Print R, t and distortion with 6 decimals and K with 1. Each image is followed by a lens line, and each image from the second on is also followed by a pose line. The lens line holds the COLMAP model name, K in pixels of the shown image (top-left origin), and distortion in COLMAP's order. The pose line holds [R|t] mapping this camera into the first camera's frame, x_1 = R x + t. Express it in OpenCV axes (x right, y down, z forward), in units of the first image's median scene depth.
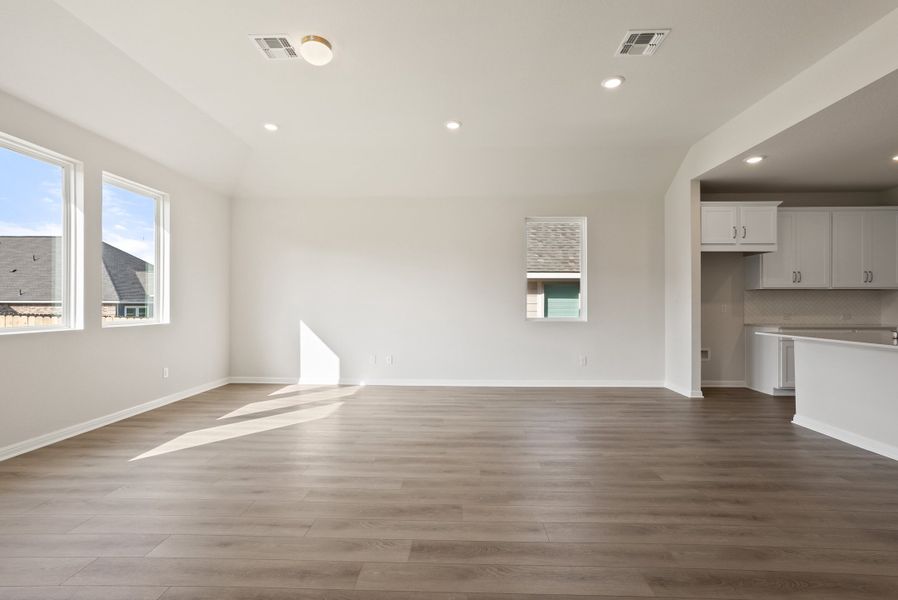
lens RADIAL K [[411.5, 0, 465.1], [0, 411.5, 303.7], [0, 0, 1]] dist [0.002880, 0.003287]
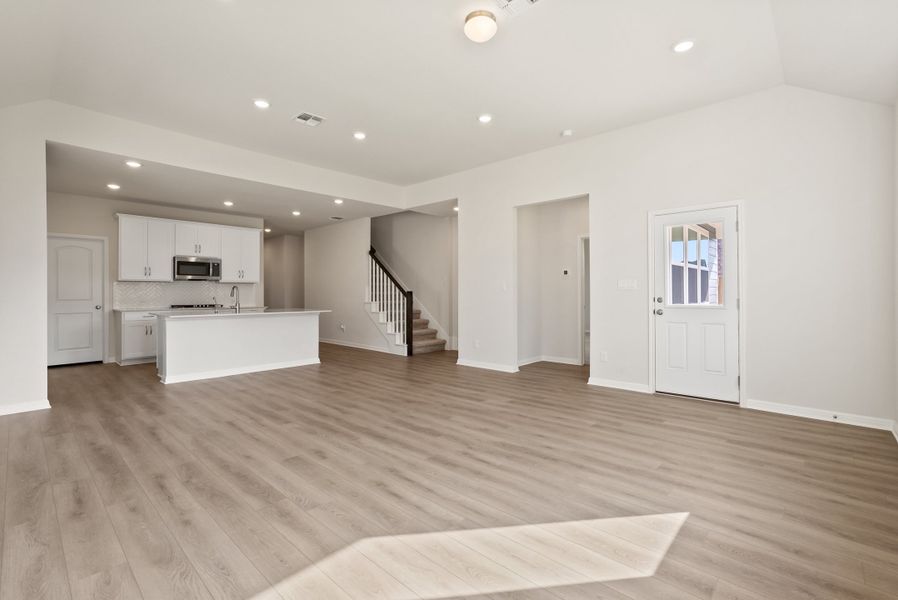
lens RADIAL K [[411.5, 0, 445.1], [0, 411.5, 294.5], [0, 0, 1]] dist [0.002880, 0.003287]
pose [[-0.731345, 0.002734, 0.682003, -0.561741], [-0.002458, 0.999975, -0.006644, 0.008692], [-0.682004, -0.006536, -0.731320, 1.036537]]
